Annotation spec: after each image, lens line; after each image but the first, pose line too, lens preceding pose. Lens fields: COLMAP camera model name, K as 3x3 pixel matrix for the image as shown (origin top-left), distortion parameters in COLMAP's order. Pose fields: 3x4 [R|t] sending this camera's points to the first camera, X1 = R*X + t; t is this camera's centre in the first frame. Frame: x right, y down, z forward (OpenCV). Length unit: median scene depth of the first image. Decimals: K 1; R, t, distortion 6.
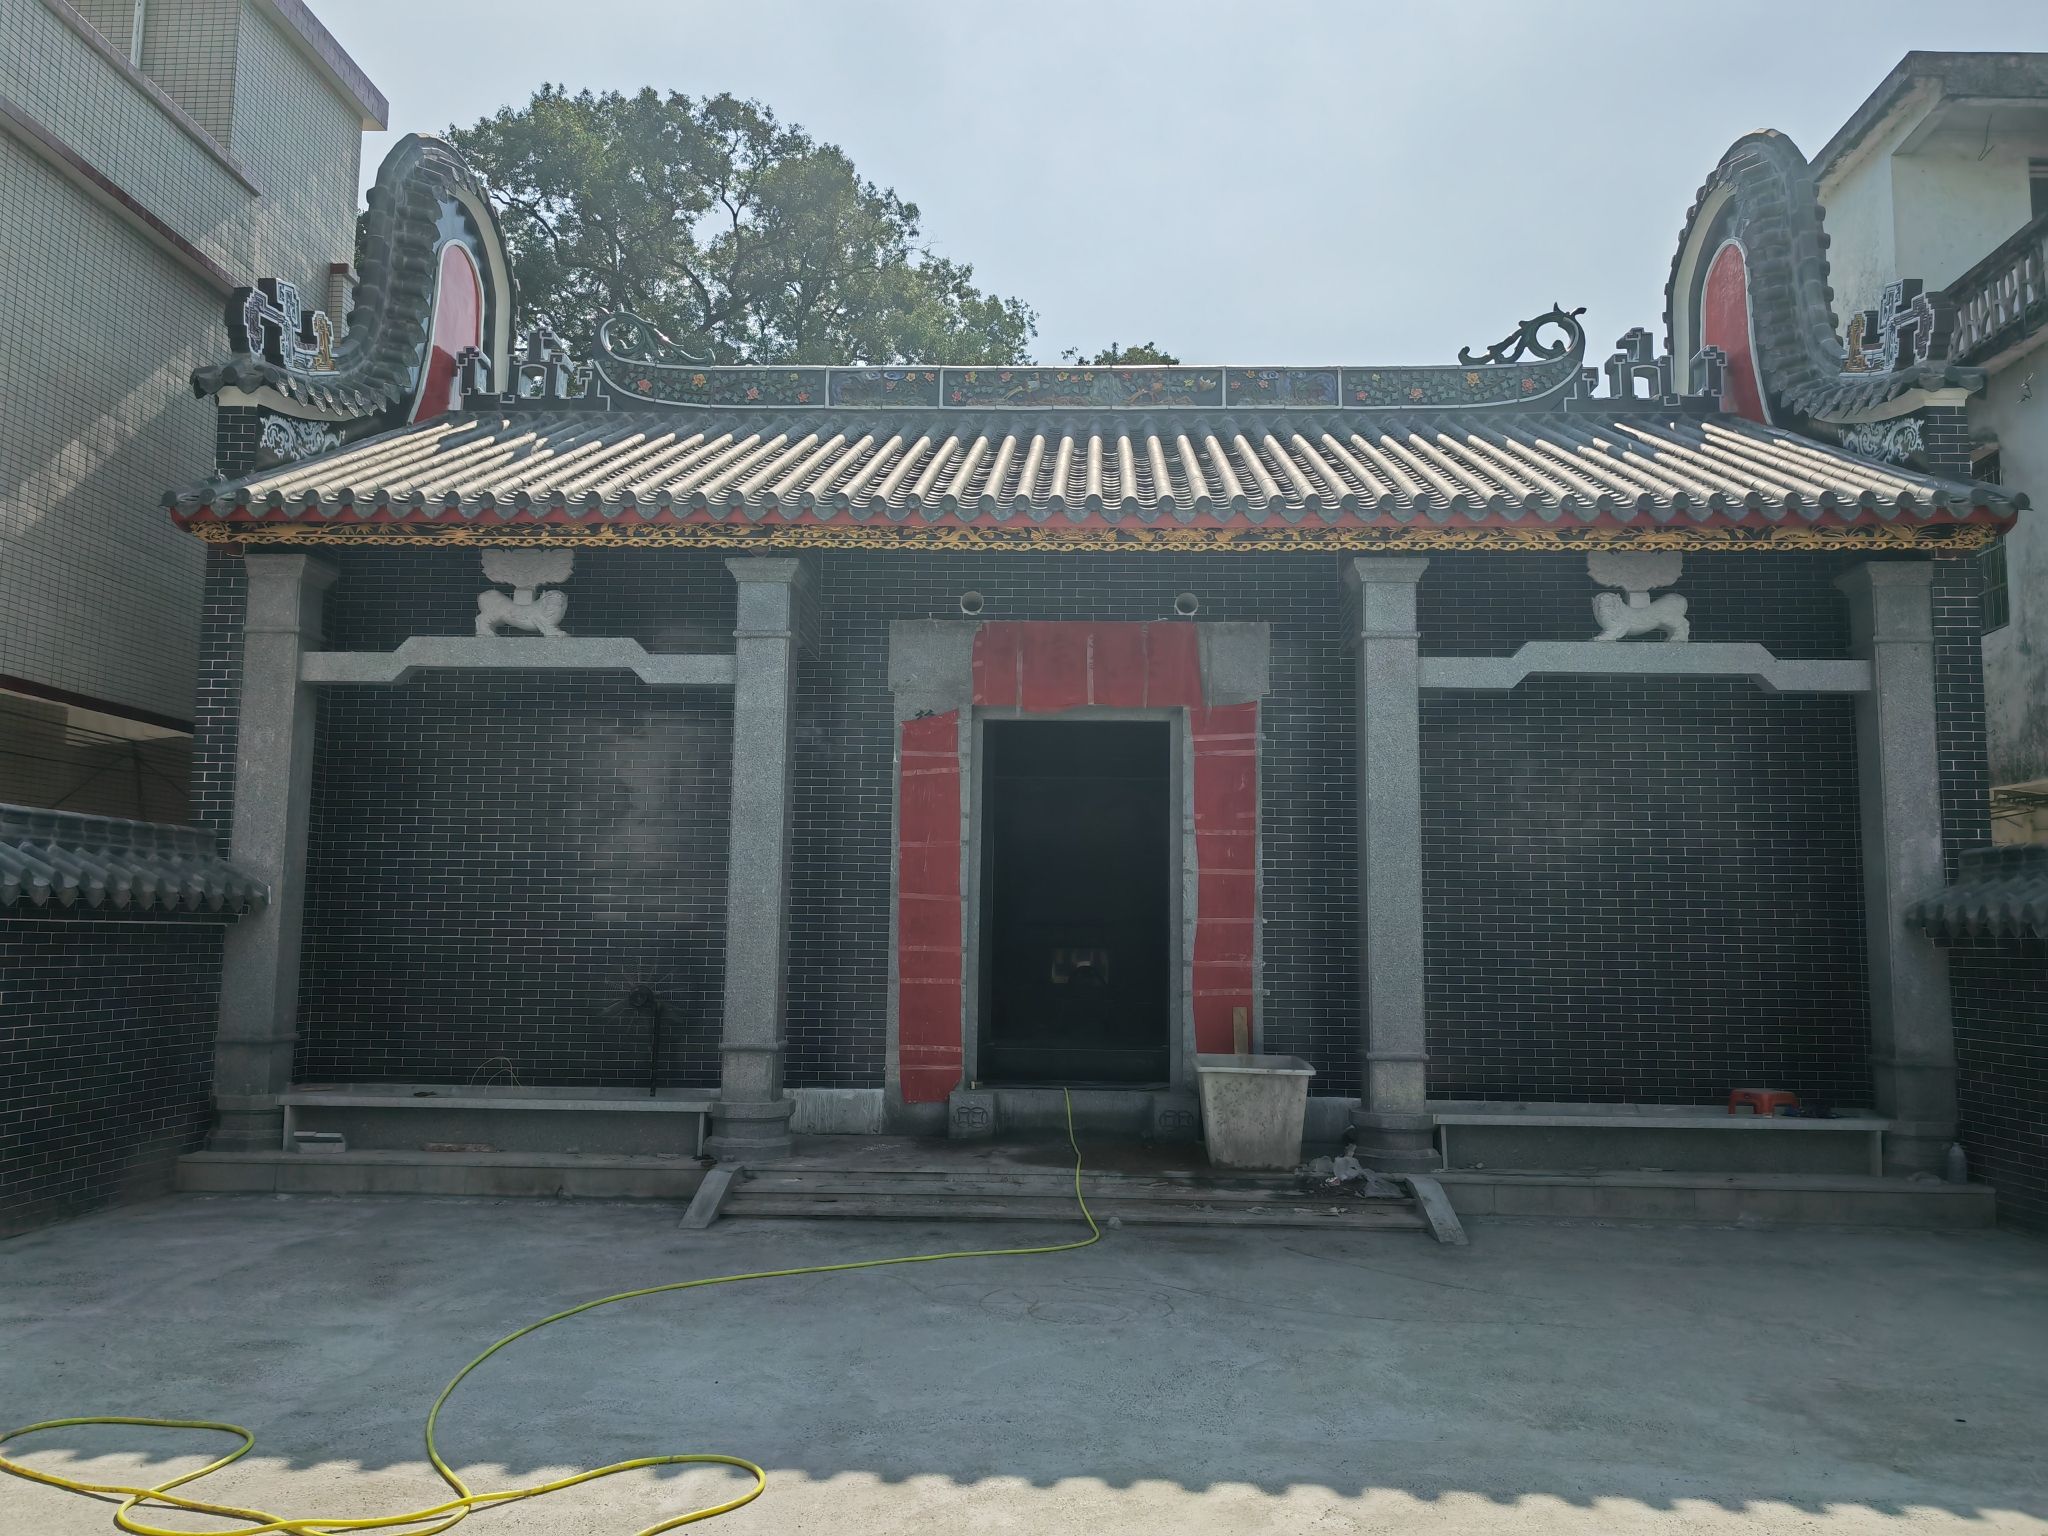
lens RADIAL K [[1576.5, 0, 1054.6], [0, 1576.5, 762.1], [0, 0, 1]] dist [0.028166, -0.005844]
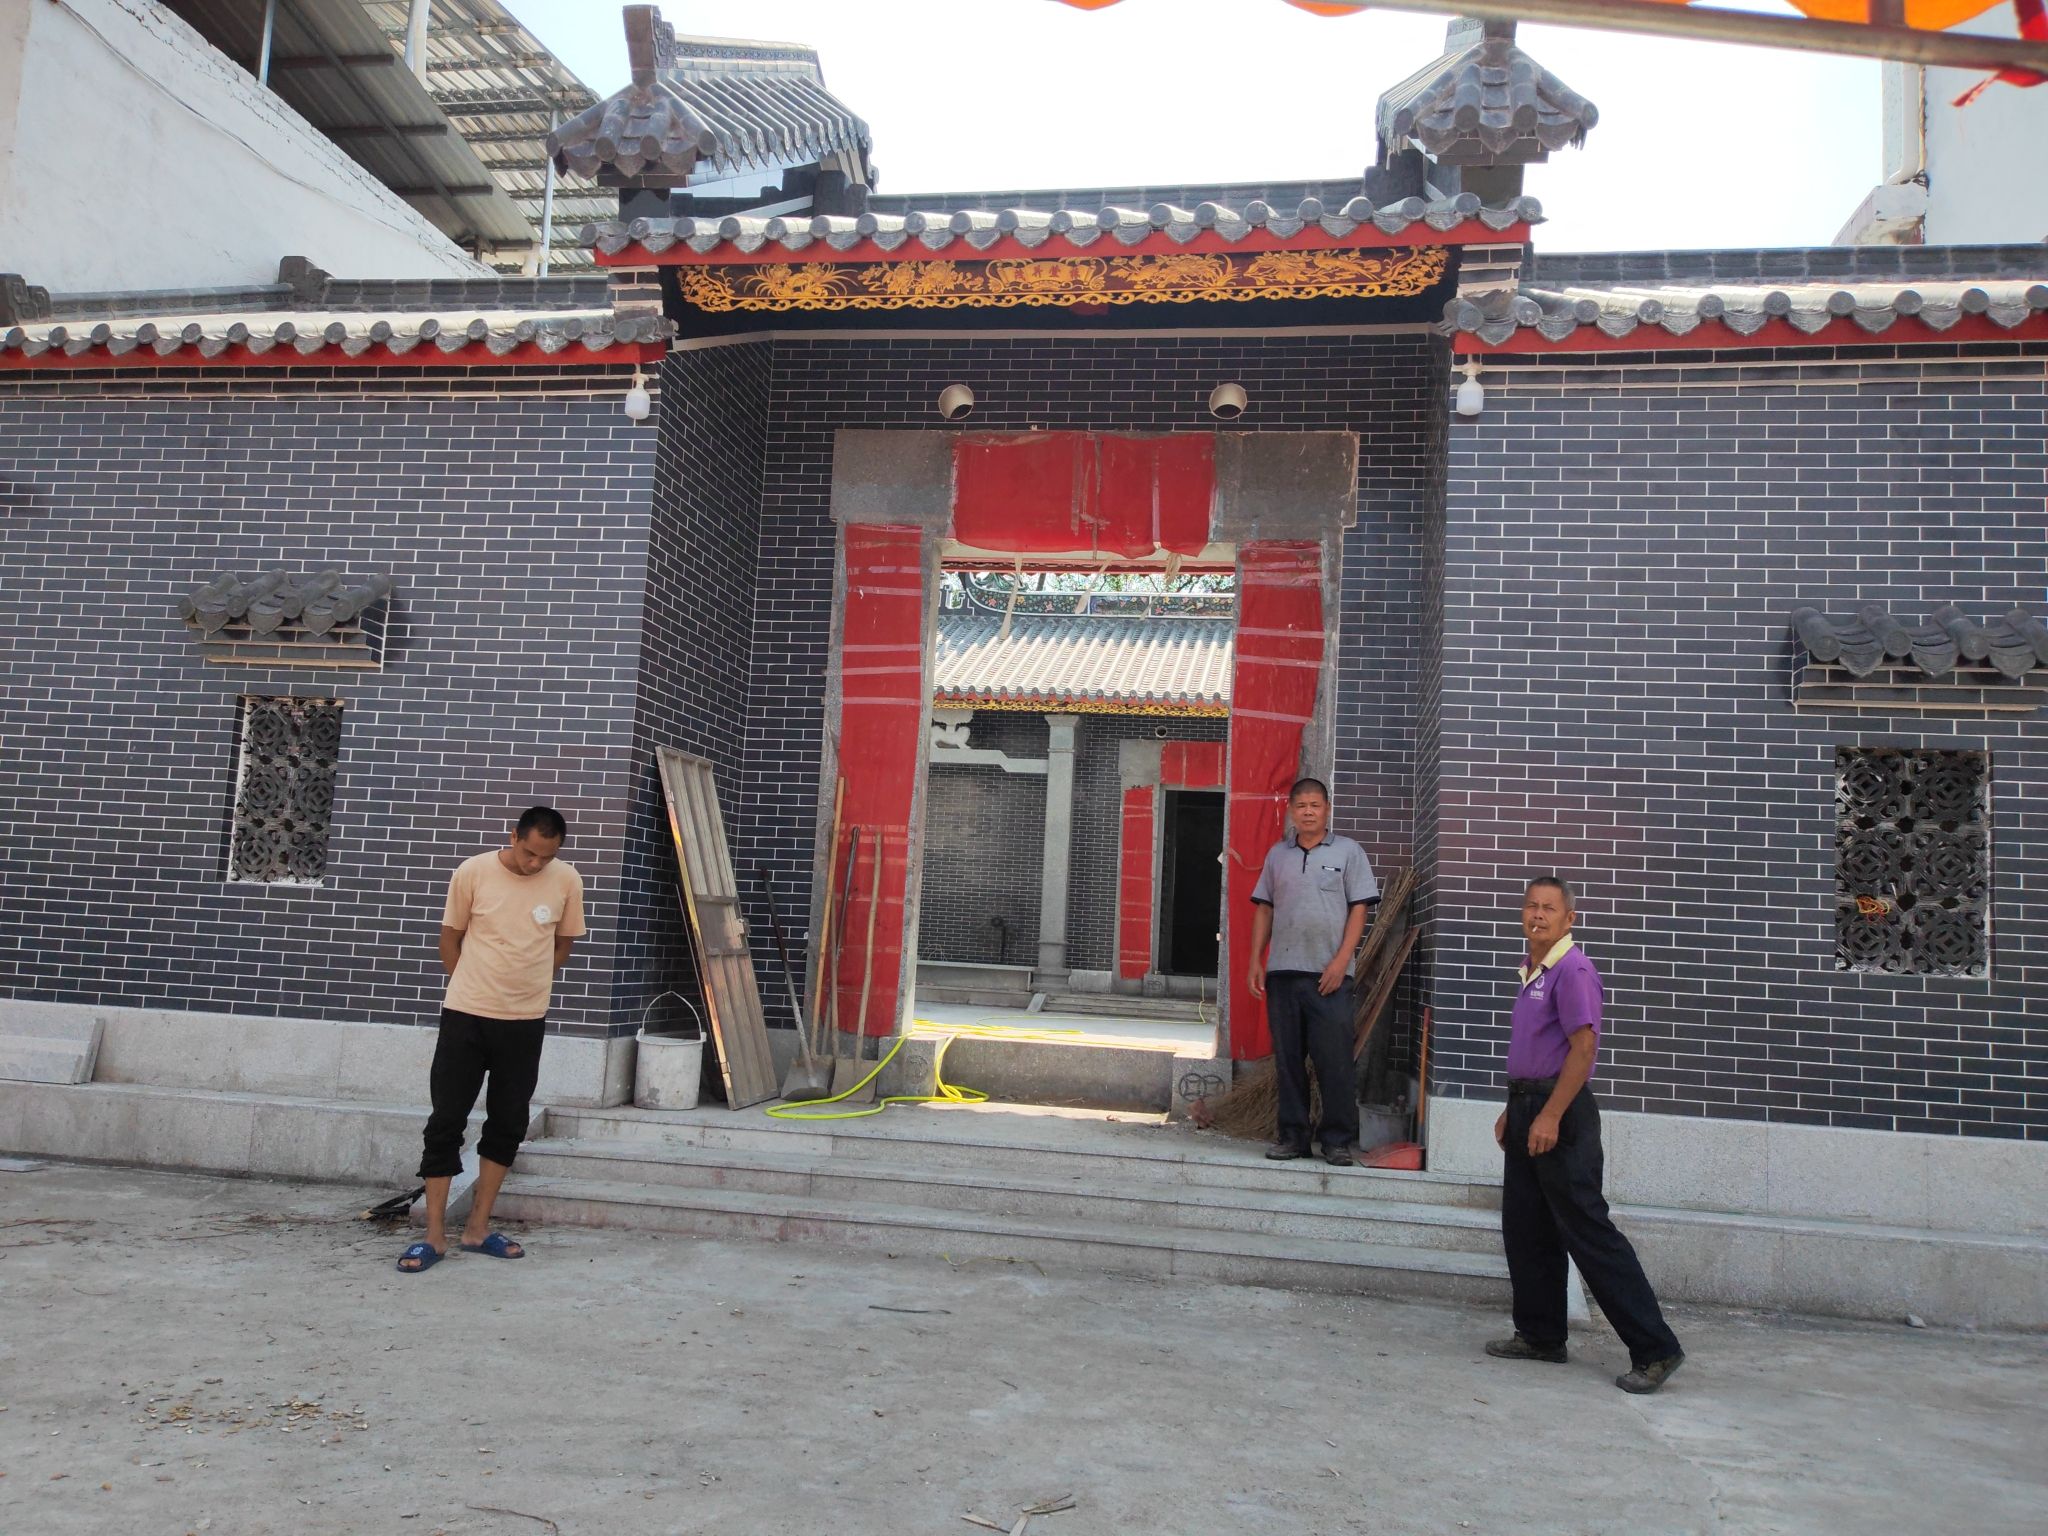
lens RADIAL K [[1576.5, 0, 1054.6], [0, 1576.5, 762.1], [0, 0, 1]] dist [0.028166, -0.005844]
pose [[0.990399, 0.024005, -0.136137, 0.095096], [-0.024609, 0.999693, -0.002753, -0.058513], [0.136029, 0.006077, 0.990686, -1.095620]]
